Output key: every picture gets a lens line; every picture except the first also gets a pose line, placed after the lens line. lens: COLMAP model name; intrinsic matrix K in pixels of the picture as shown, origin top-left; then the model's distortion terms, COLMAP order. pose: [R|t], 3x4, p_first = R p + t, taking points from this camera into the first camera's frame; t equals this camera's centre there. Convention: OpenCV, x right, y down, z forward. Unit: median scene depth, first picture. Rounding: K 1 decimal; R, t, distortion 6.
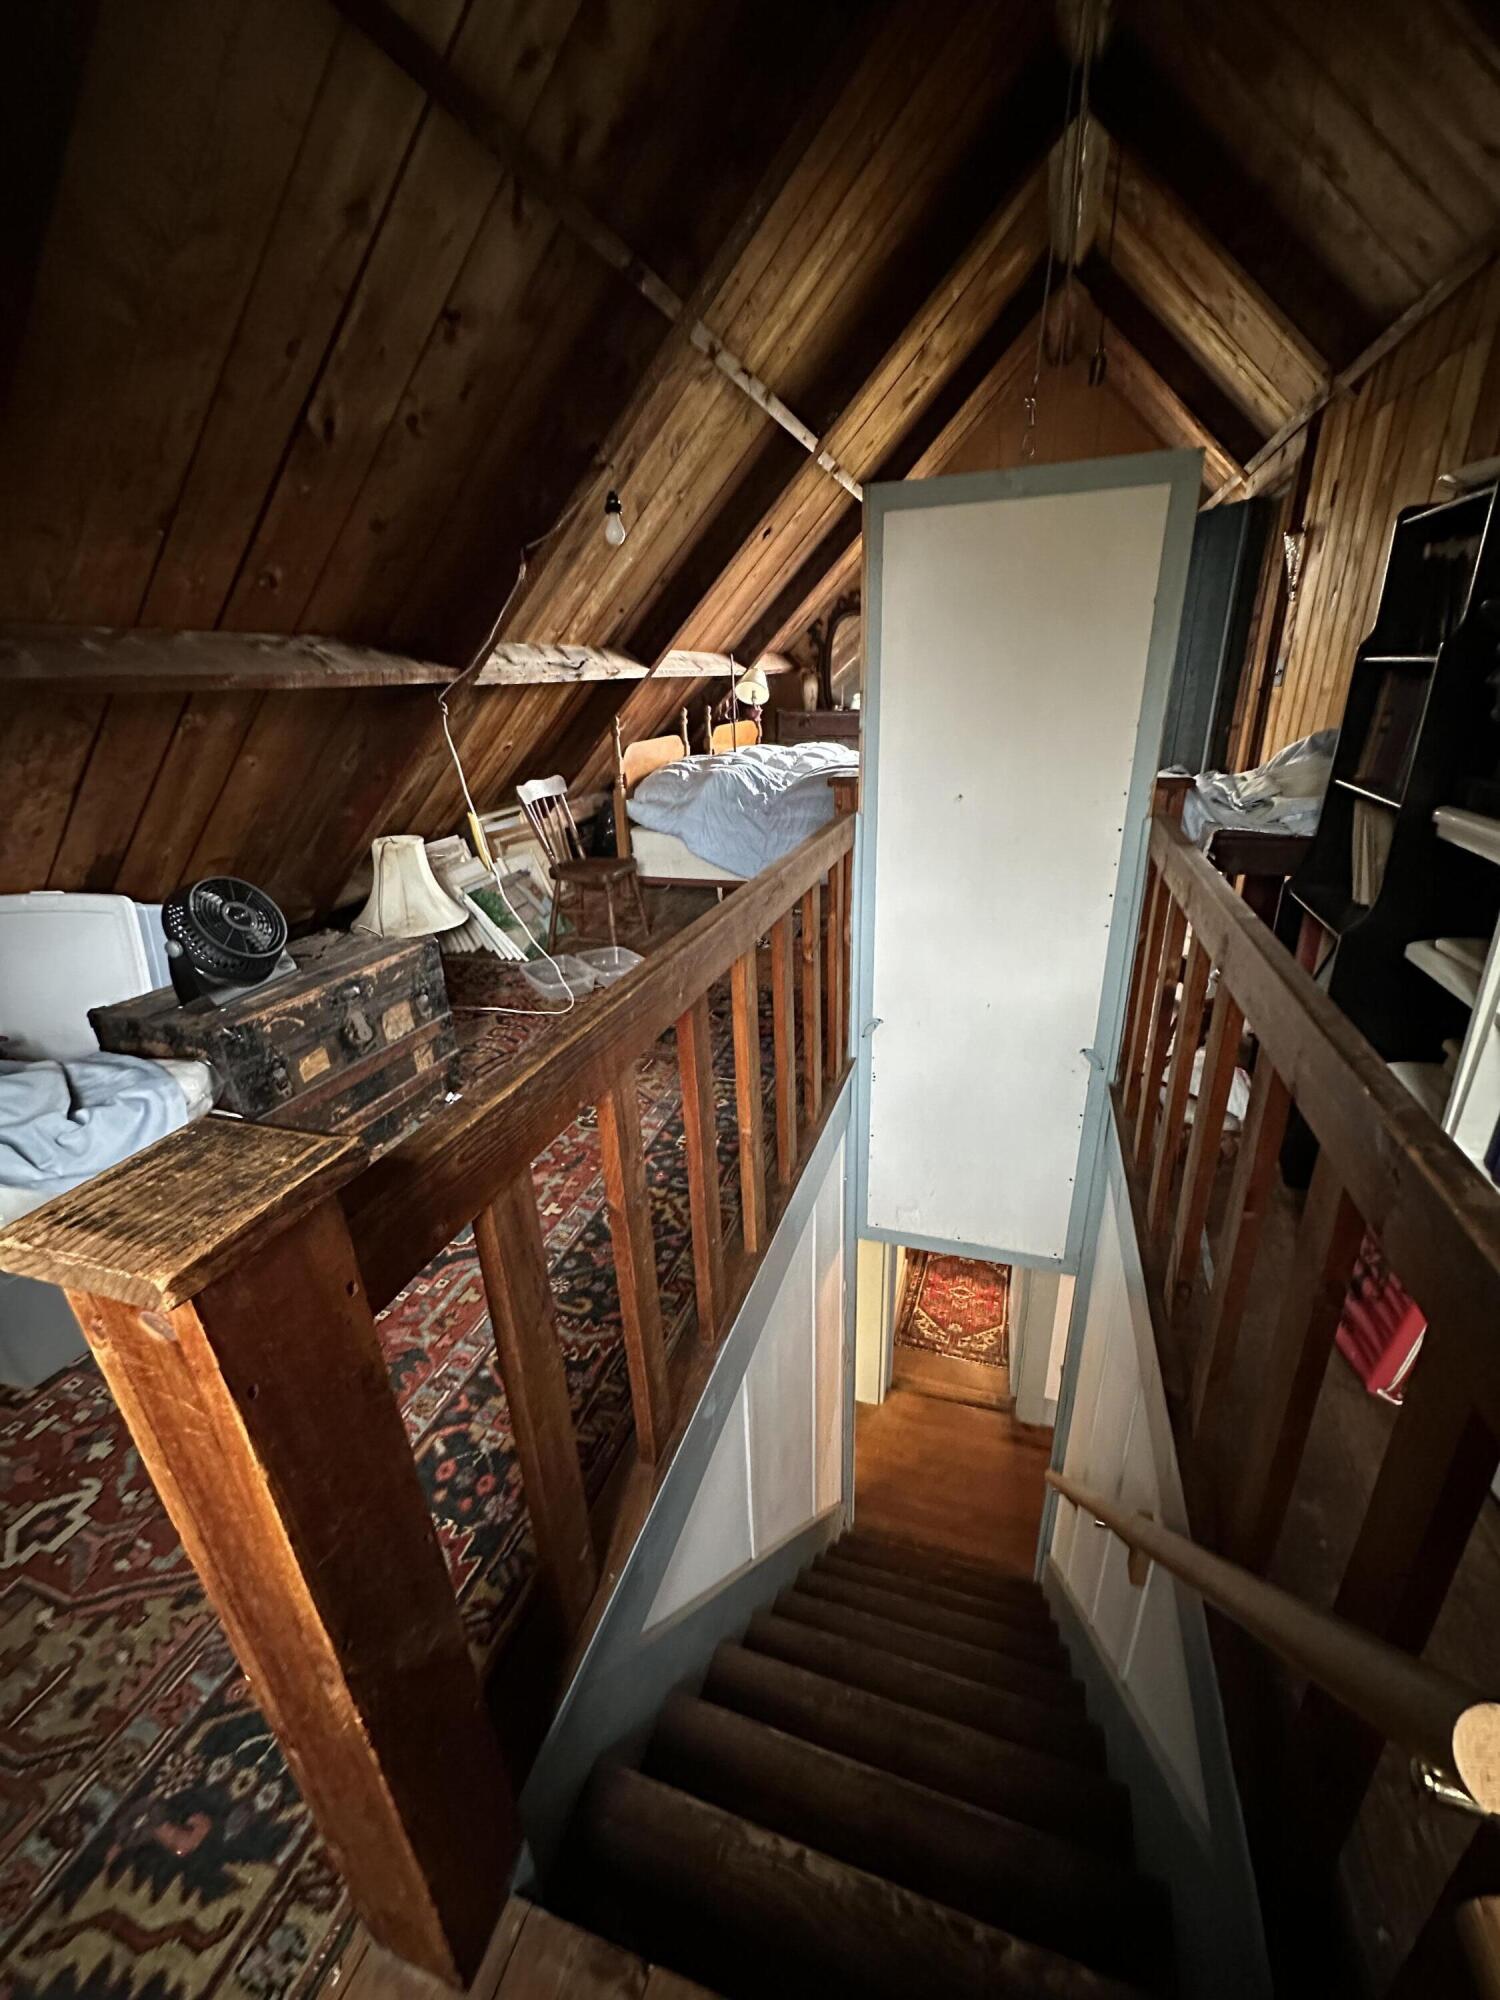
lens RADIAL K [[797.5, 0, 747.7], [0, 797.5, 998.9], [0, 0, 1]] dist [-0.000724, 0.000274]
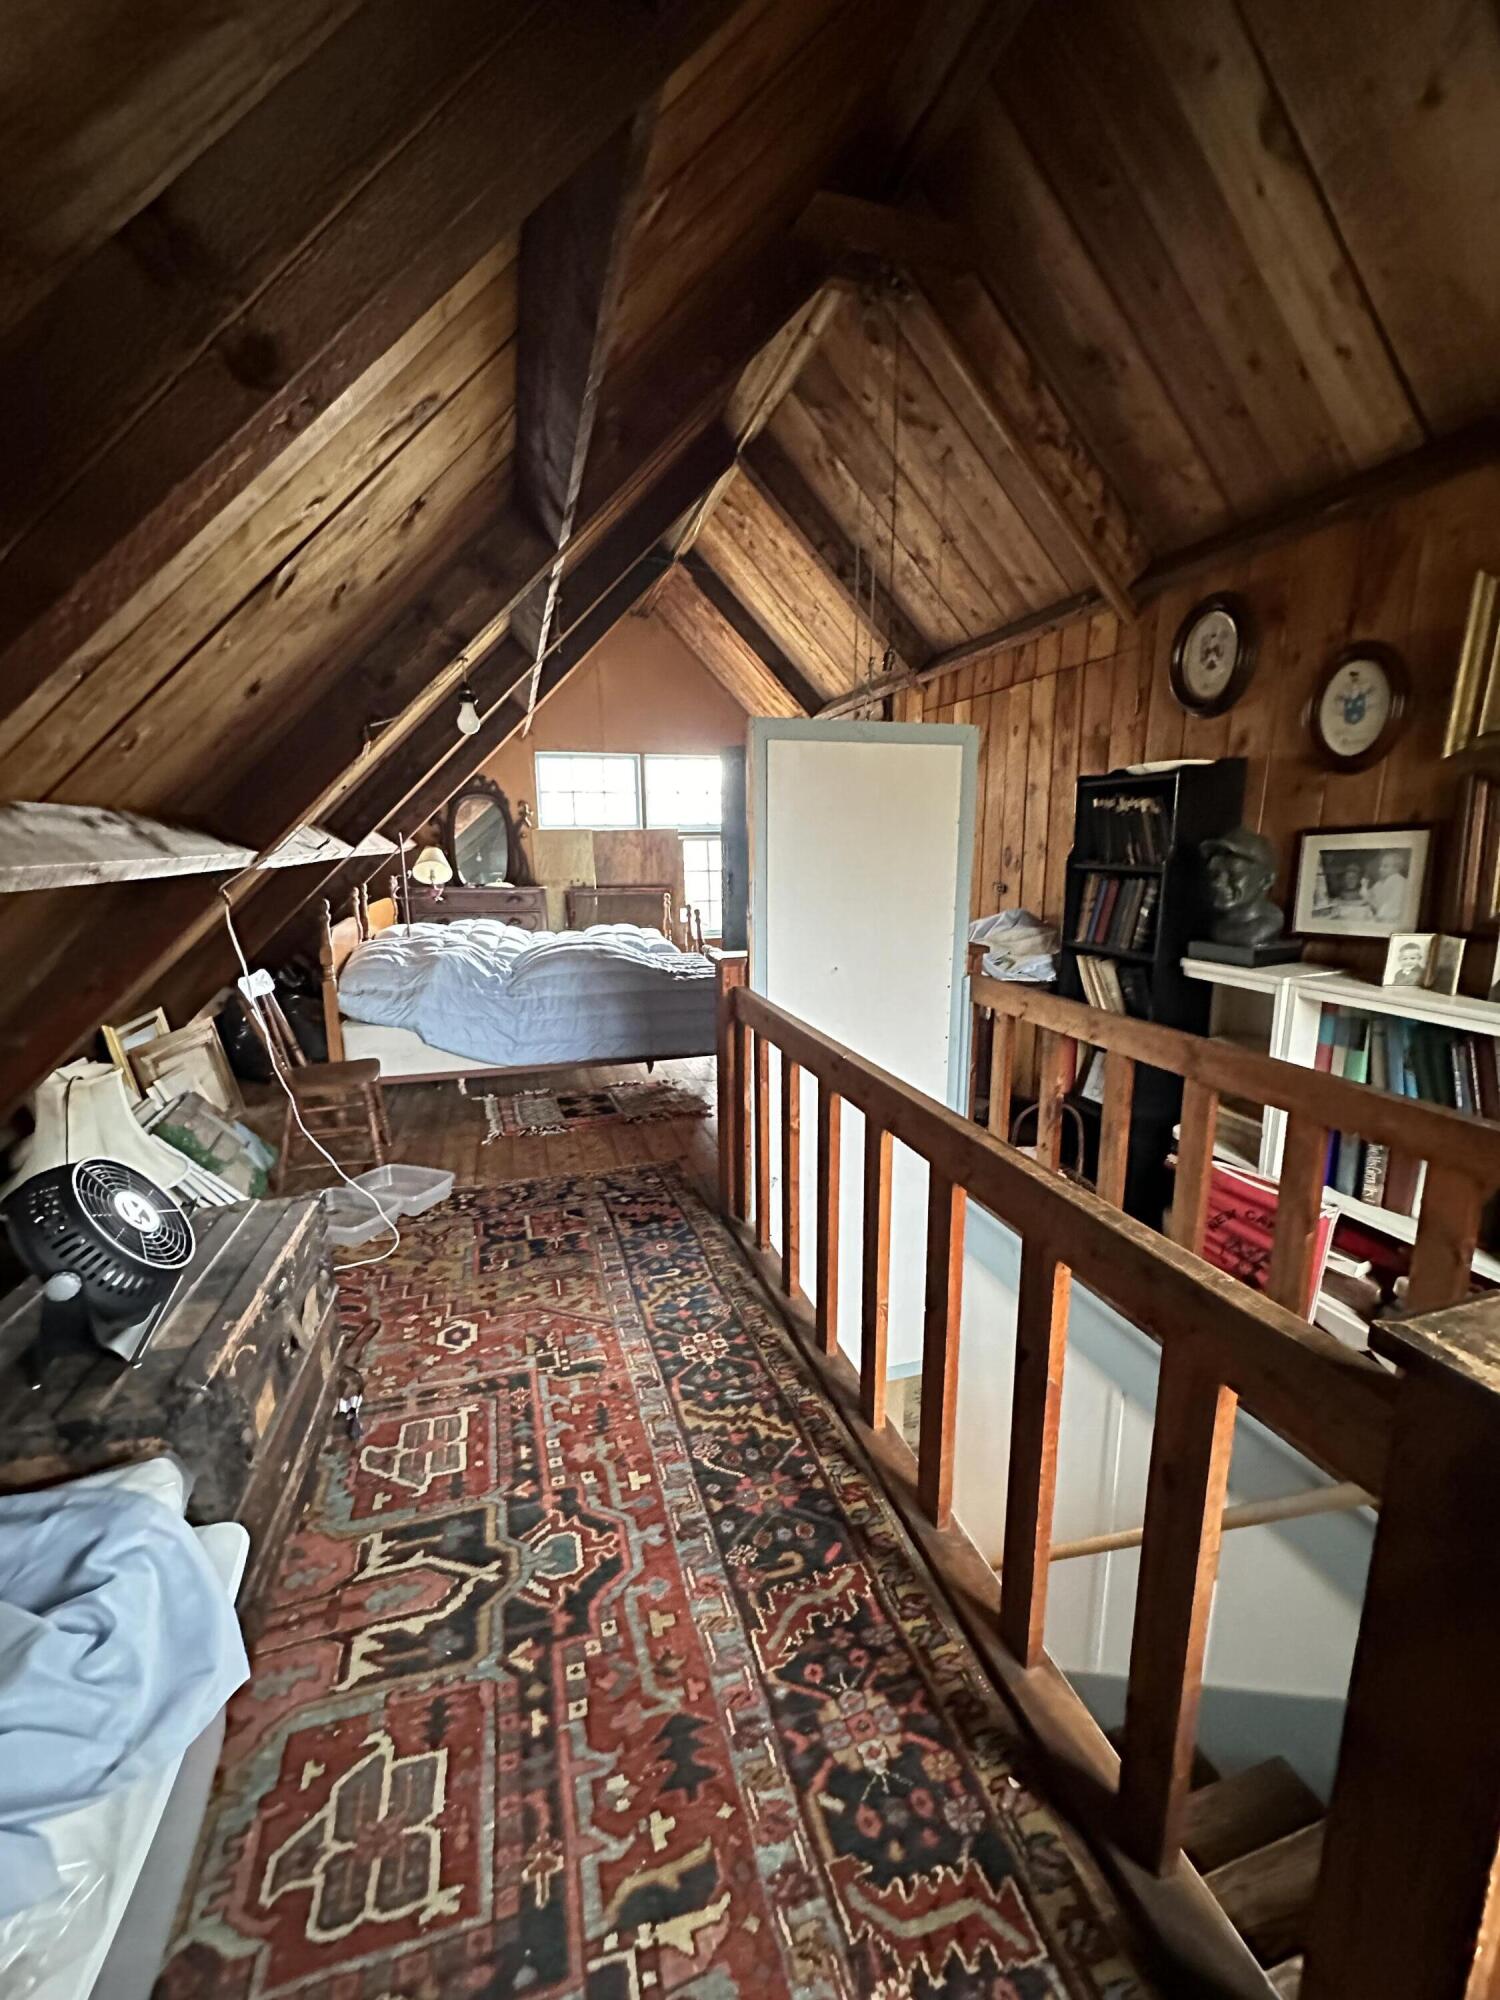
lens RADIAL K [[797.5, 0, 744.8], [0, 797.5, 1001.2], [0, 0, 1]] dist [-0.000724, 0.000274]
pose [[0.817404, -0.084693, 0.569805, -0.592278], [0.193649, 0.971969, -0.133326, -0.089891], [-0.542542, 0.219324, 0.810892, 0.158161]]
